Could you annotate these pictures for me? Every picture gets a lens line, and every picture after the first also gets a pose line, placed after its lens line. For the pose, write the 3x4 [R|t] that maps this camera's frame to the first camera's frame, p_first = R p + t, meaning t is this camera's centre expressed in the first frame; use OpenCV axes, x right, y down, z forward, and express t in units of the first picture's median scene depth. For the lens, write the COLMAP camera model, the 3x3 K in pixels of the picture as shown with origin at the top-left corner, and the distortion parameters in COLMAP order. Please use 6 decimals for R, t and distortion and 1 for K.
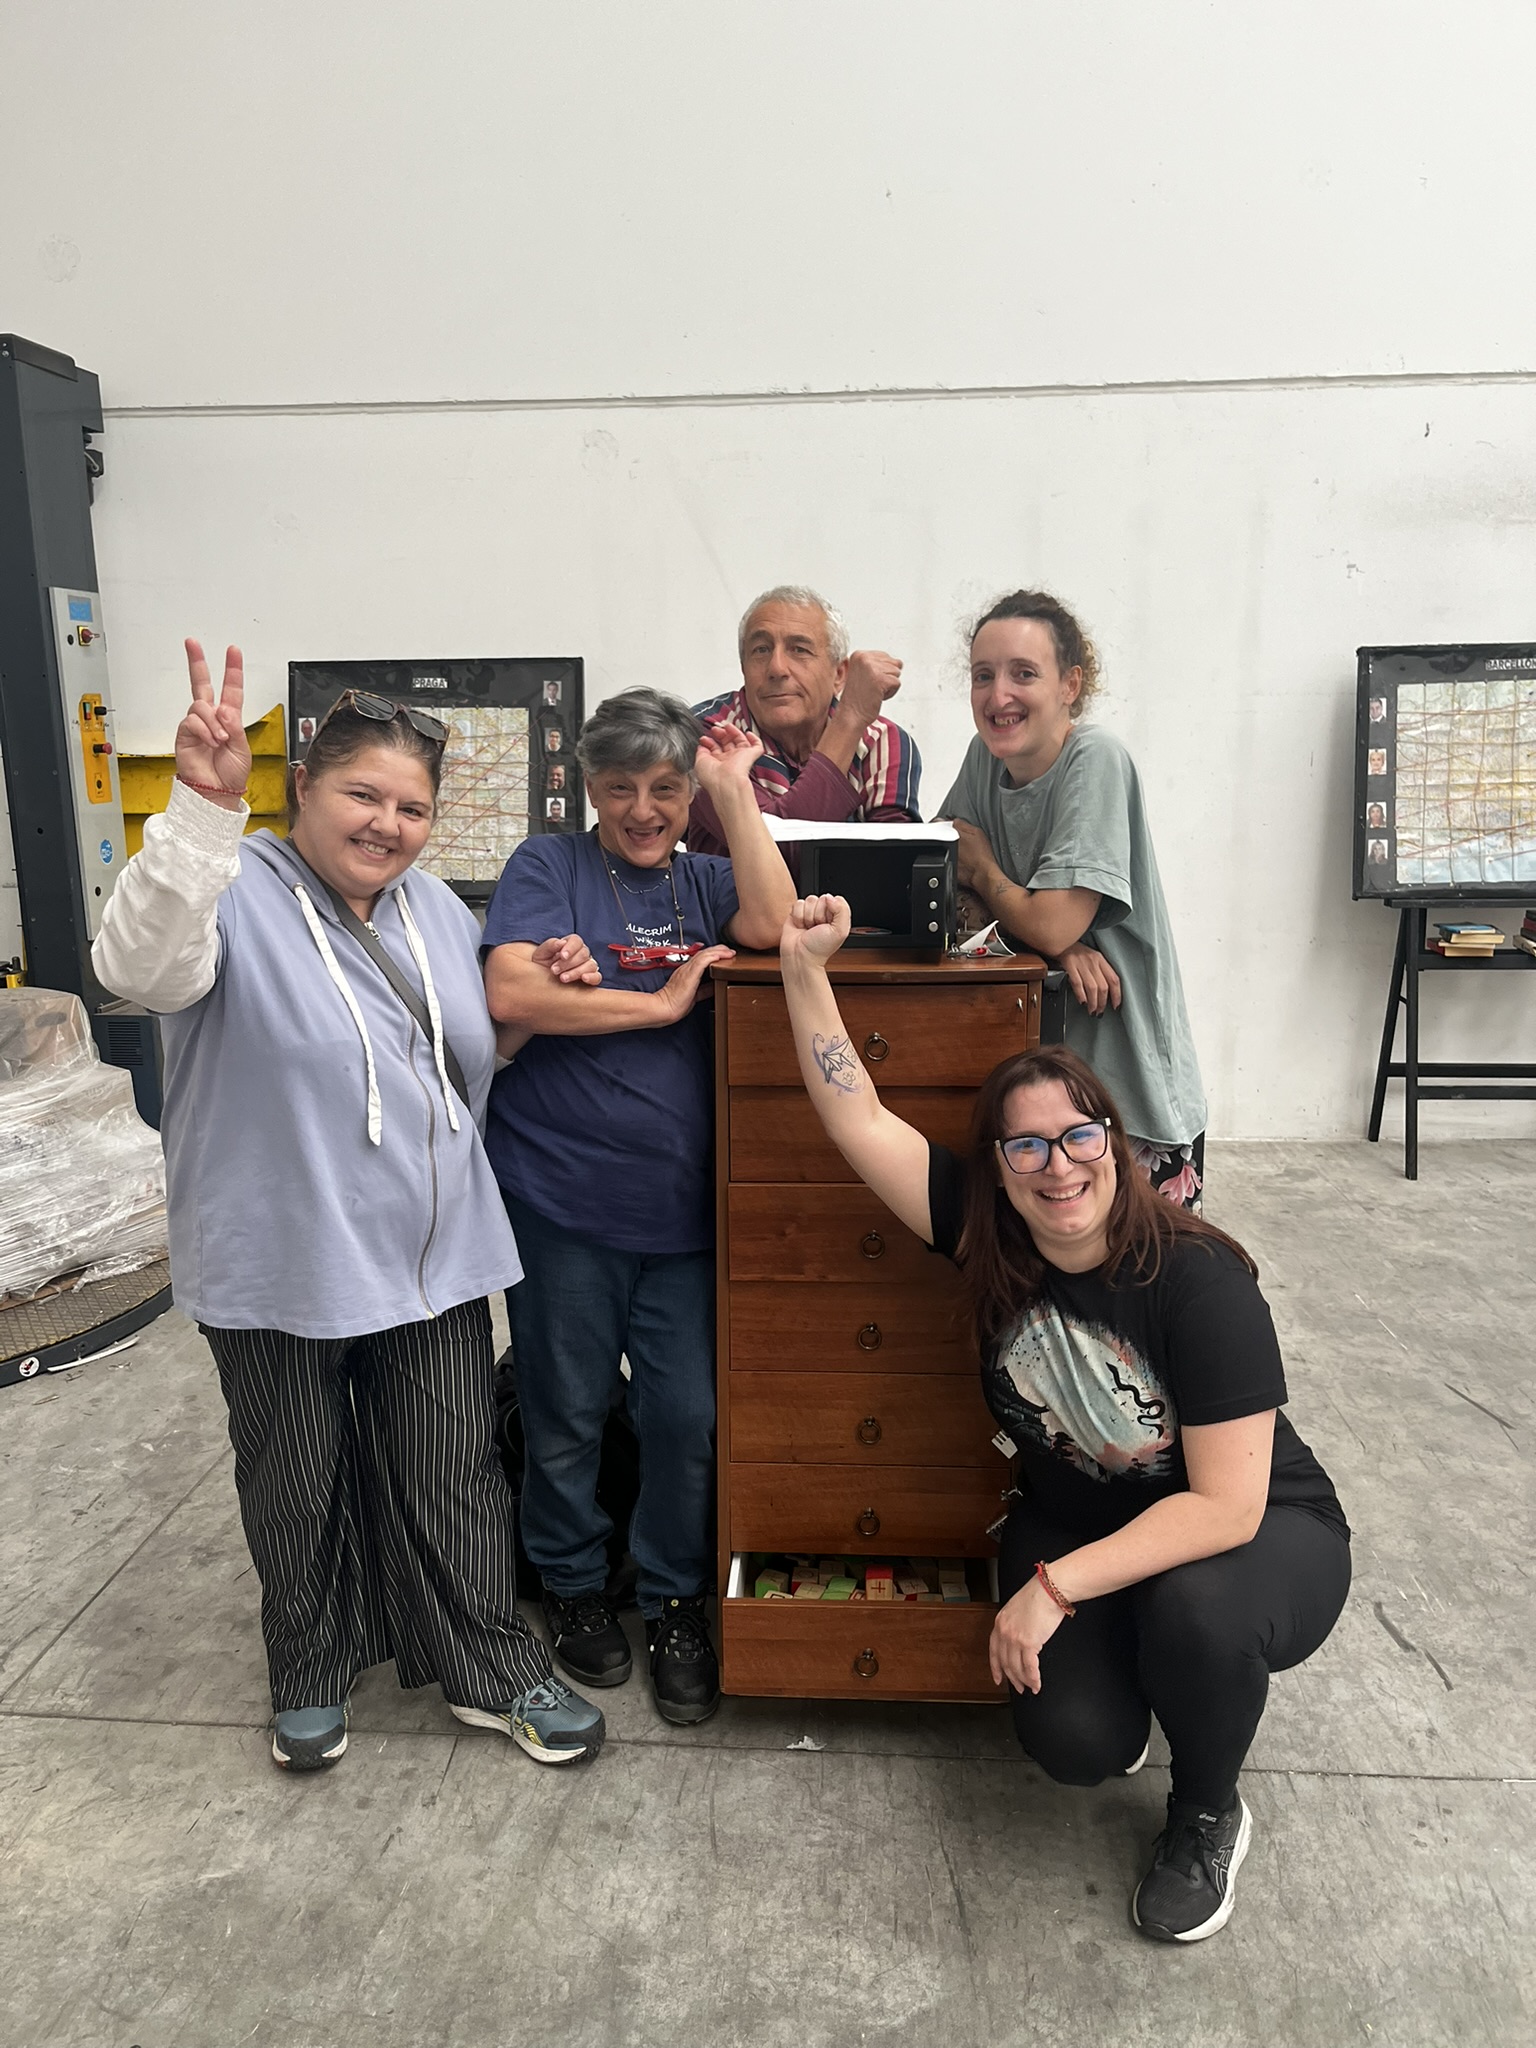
lens RADIAL K [[1561.2, 0, 755.8], [0, 1561.2, 1035.1], [0, 0, 1]] dist [0.062914, -0.086382]
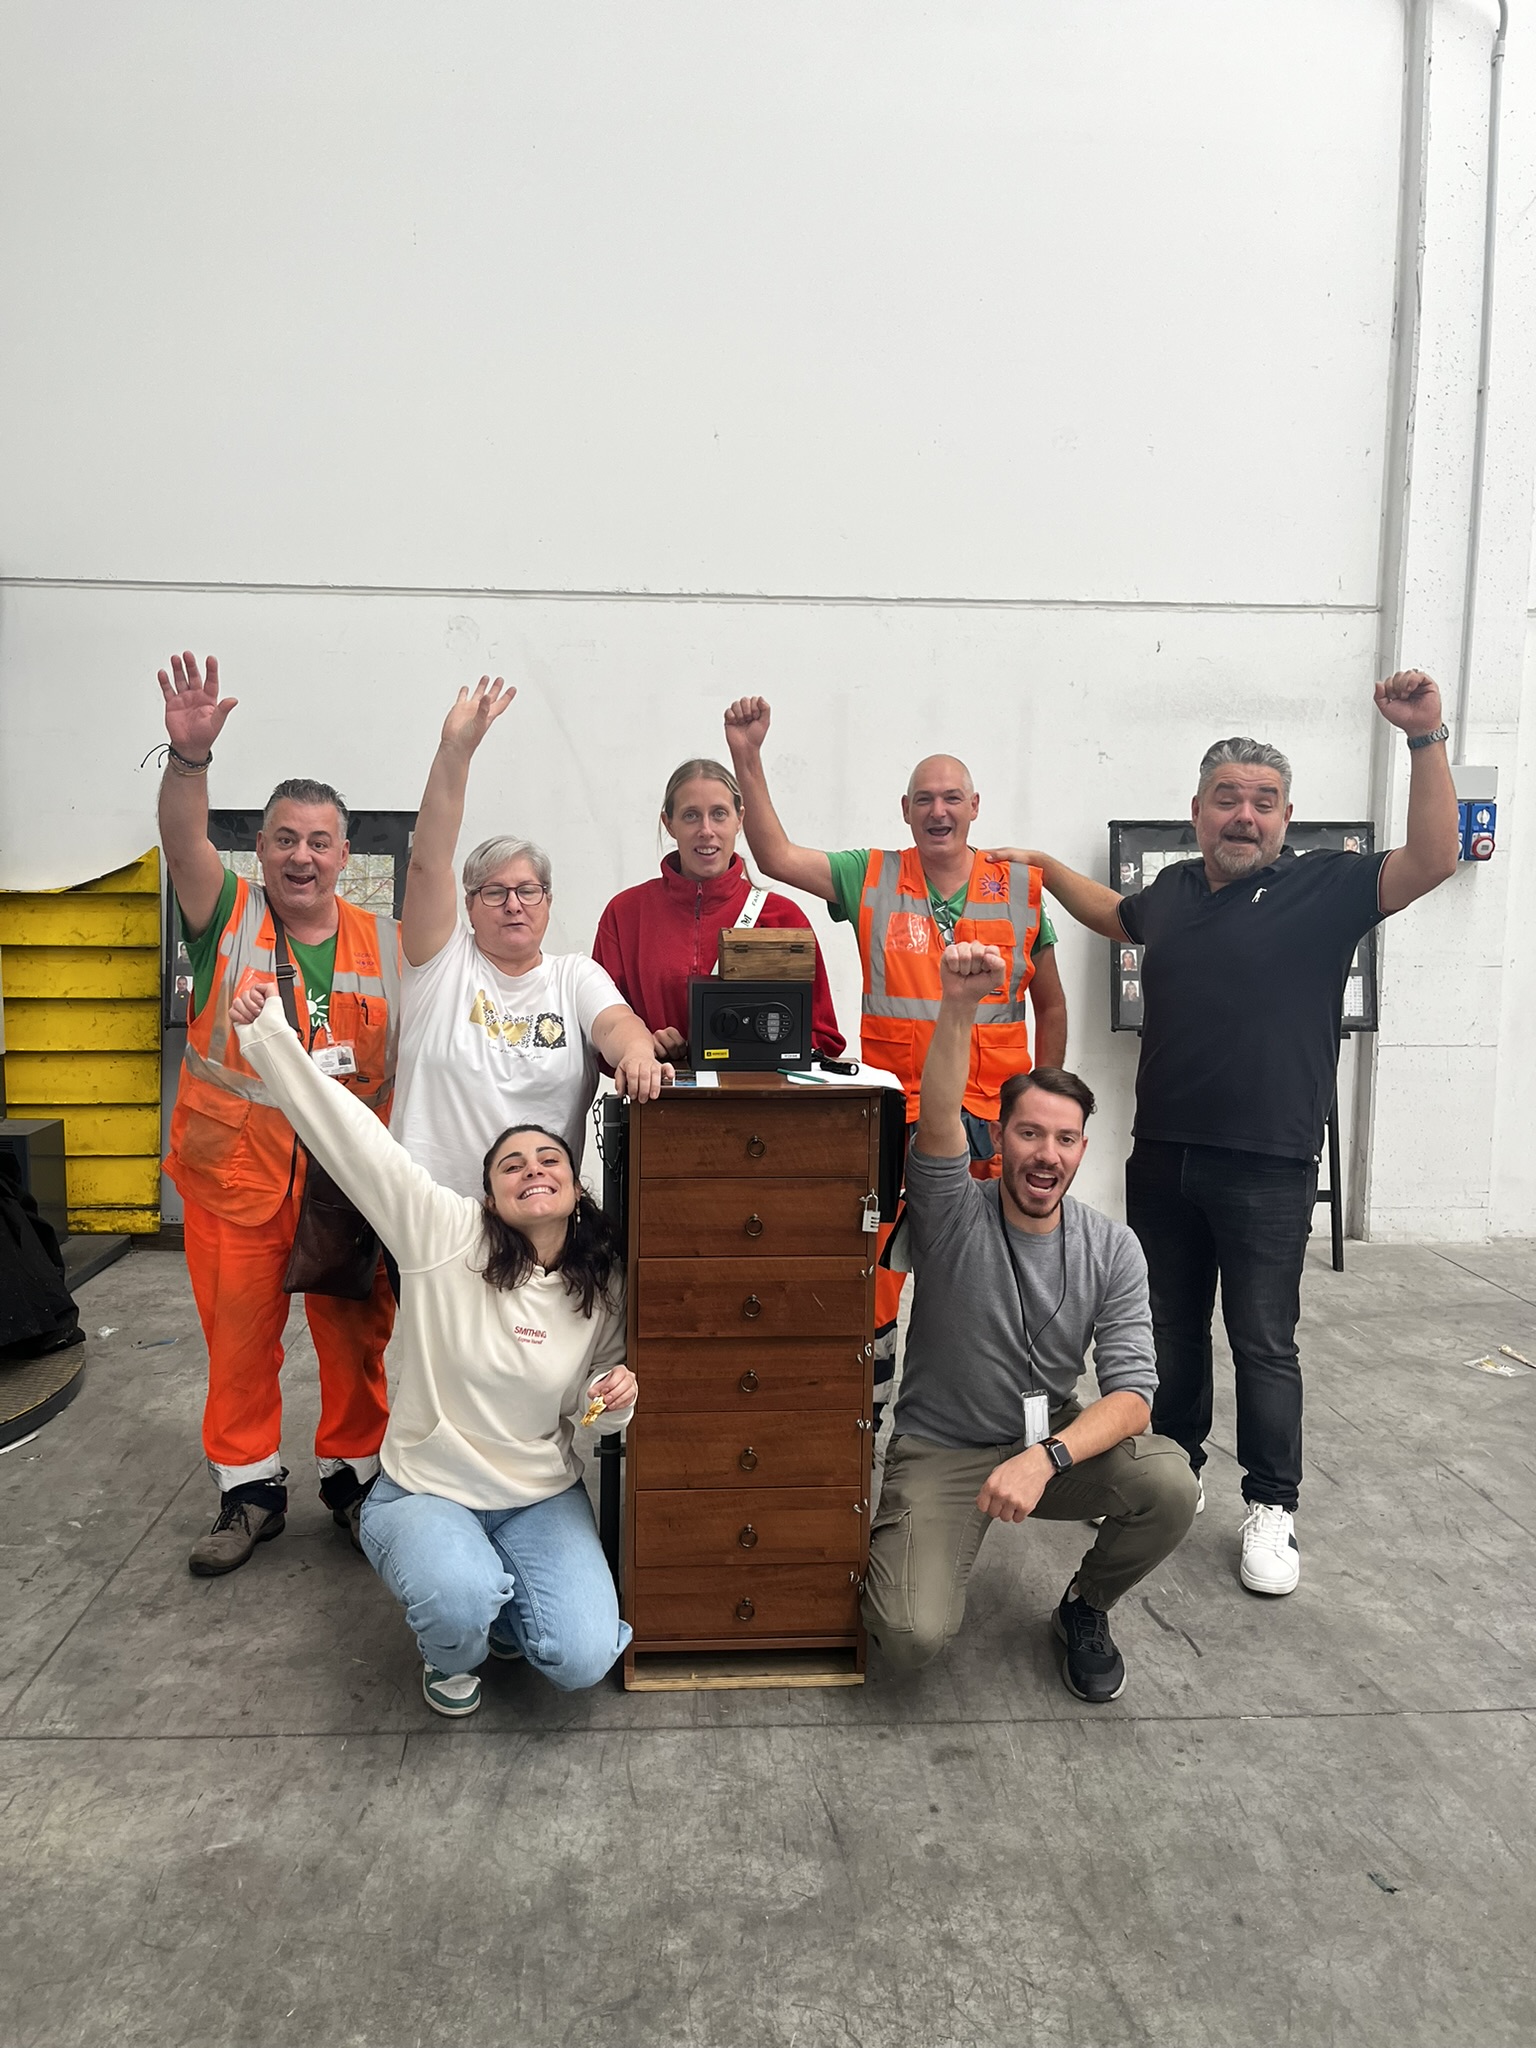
lens RADIAL K [[1561.2, 0, 761.6], [0, 1561.2, 1013.9], [0, 0, 1]] dist [0.062914, -0.086382]
pose [[0.990213, 0.005420, 0.139459, -0.101090], [0.007585, 0.995679, -0.092552, 0.017613], [-0.139358, 0.092704, 0.985893, -0.281635]]
